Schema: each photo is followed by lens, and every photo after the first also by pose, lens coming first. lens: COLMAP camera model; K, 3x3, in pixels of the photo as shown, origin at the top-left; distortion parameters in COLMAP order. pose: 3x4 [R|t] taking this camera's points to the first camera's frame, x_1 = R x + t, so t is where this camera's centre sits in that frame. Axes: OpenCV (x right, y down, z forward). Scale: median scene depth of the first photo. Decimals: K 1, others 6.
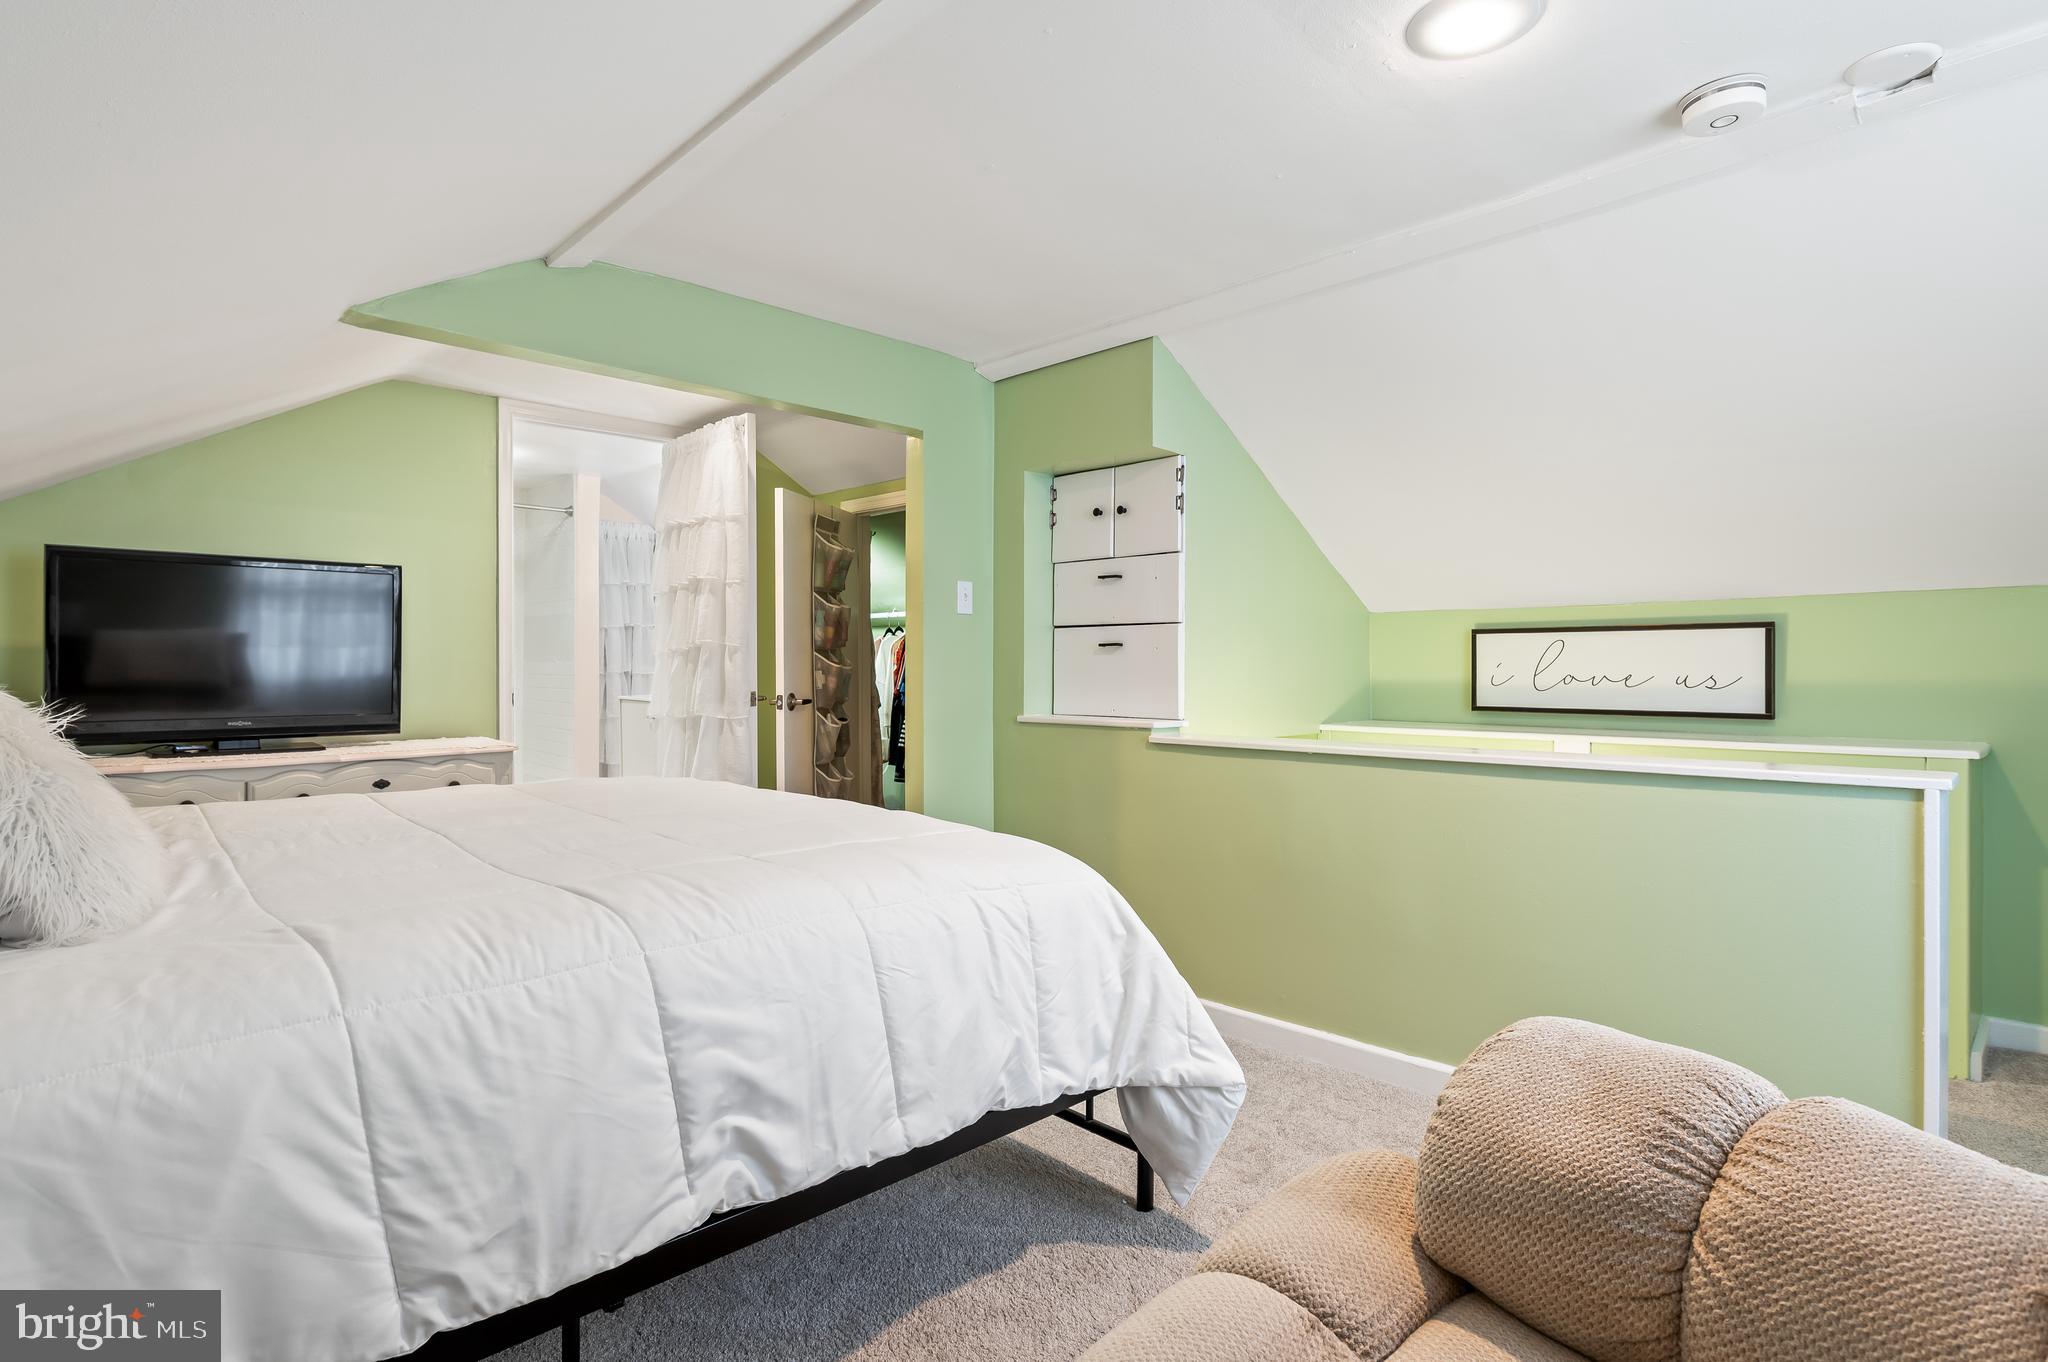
lens RADIAL K [[1035.4, 0, 1014.2], [0, 1035.4, 664.2], [0, 0, 1]] dist [-0.003939, -0.000231]
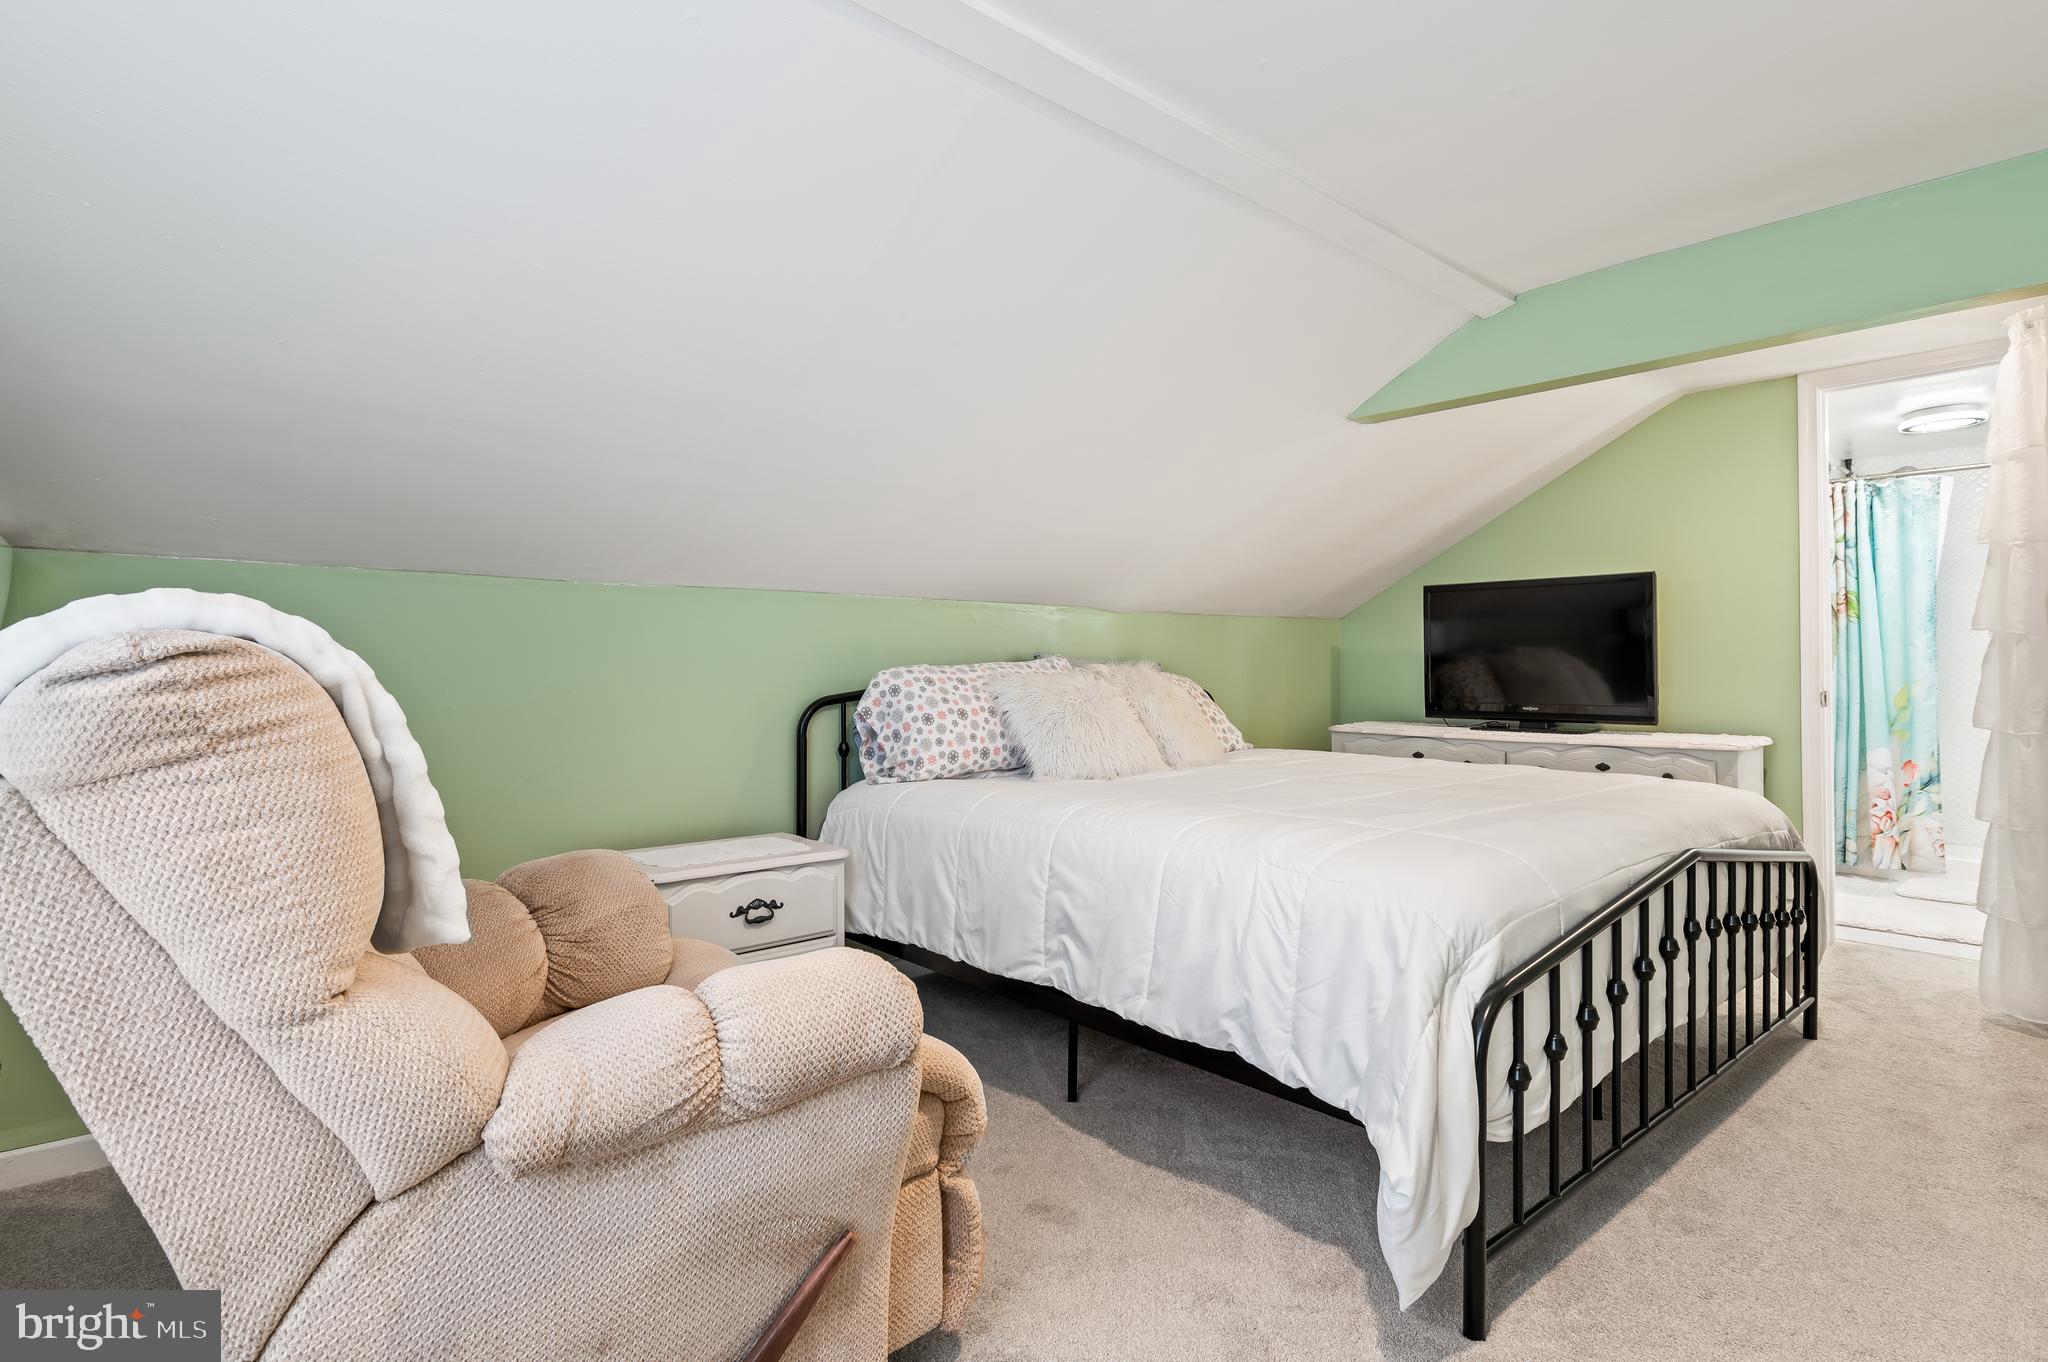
lens RADIAL K [[1035.4, 0, 1014.2], [0, 1035.4, 664.2], [0, 0, 1]] dist [-0.003939, -0.000231]
pose [[-0.037931, -0.000176, -0.999280, 1.022606], [0.002341, 0.999997, -0.000265, 0.002697], [0.999278, -0.002349, -0.037931, 0.727162]]
